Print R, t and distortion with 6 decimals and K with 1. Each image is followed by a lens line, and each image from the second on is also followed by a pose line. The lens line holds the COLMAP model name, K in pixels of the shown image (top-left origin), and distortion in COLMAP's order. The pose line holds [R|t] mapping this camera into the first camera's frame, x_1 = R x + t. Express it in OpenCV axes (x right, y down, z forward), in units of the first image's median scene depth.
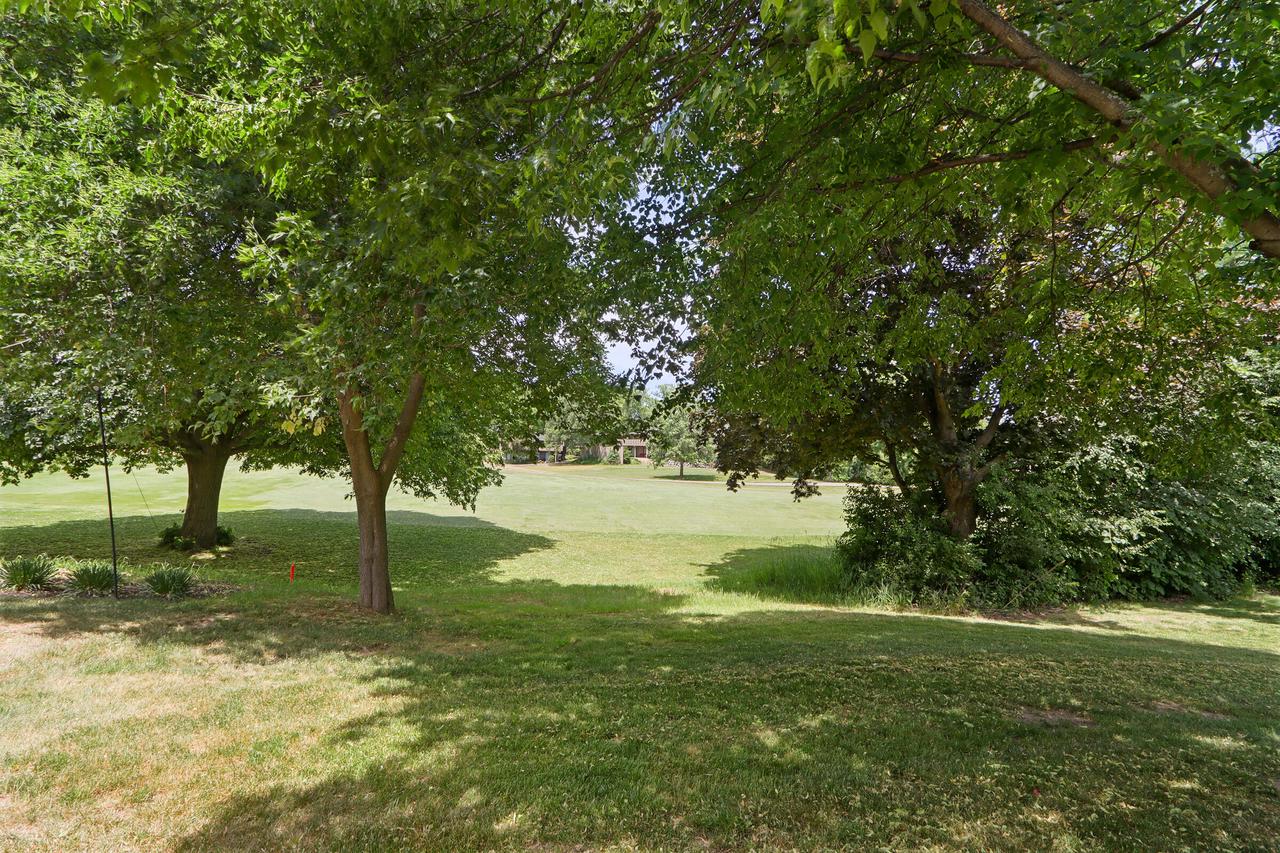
lens RADIAL K [[597.4, 0, 631.2], [0, 597.4, 436.0], [0, 0, 1]] dist [0.002146, 0.000018]
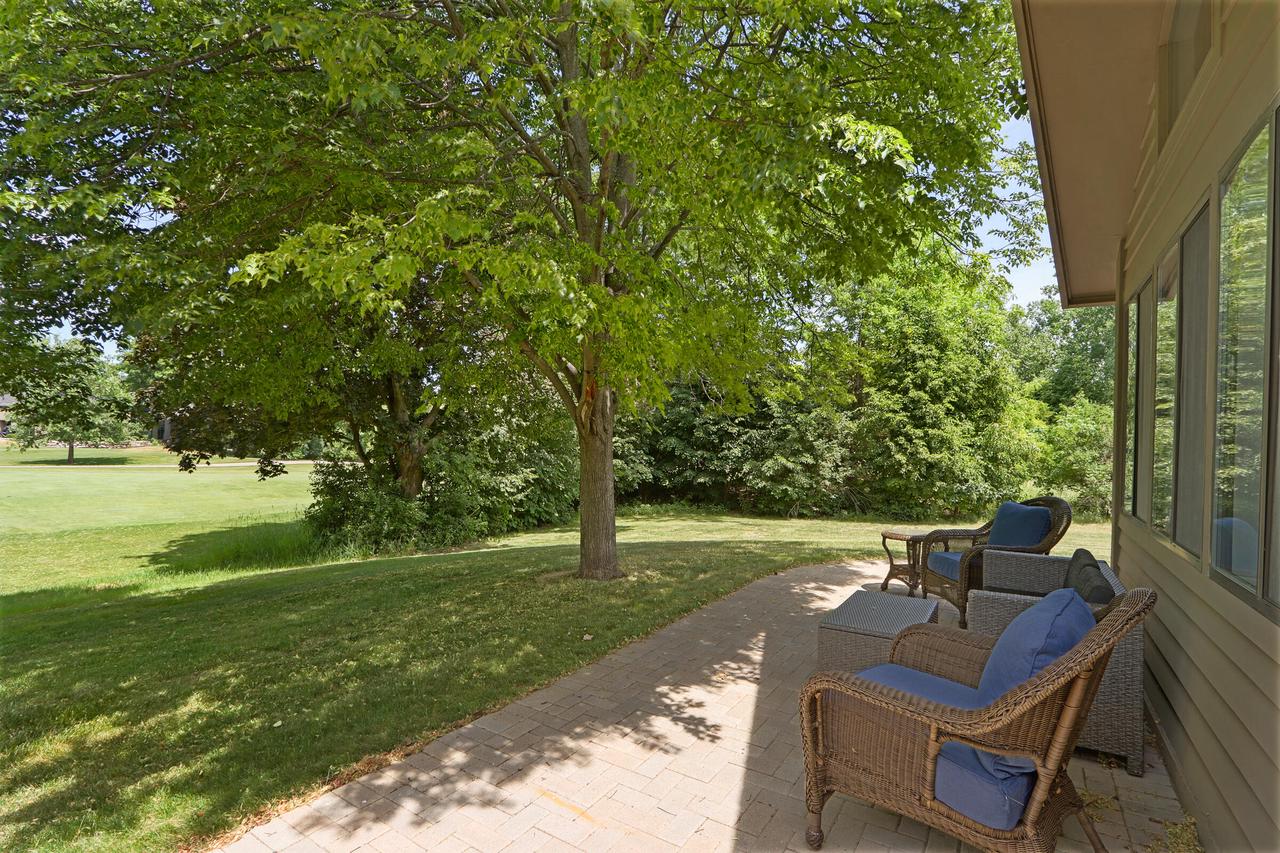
lens RADIAL K [[597.4, 0, 635.2], [0, 597.4, 437.3], [0, 0, 1]] dist [0.002146, 0.000018]
pose [[0.651795, -0.011461, 0.758308, -0.096283], [-0.021122, 0.999224, 0.033257, -0.010812], [-0.758101, -0.037694, 0.651047, -0.177100]]
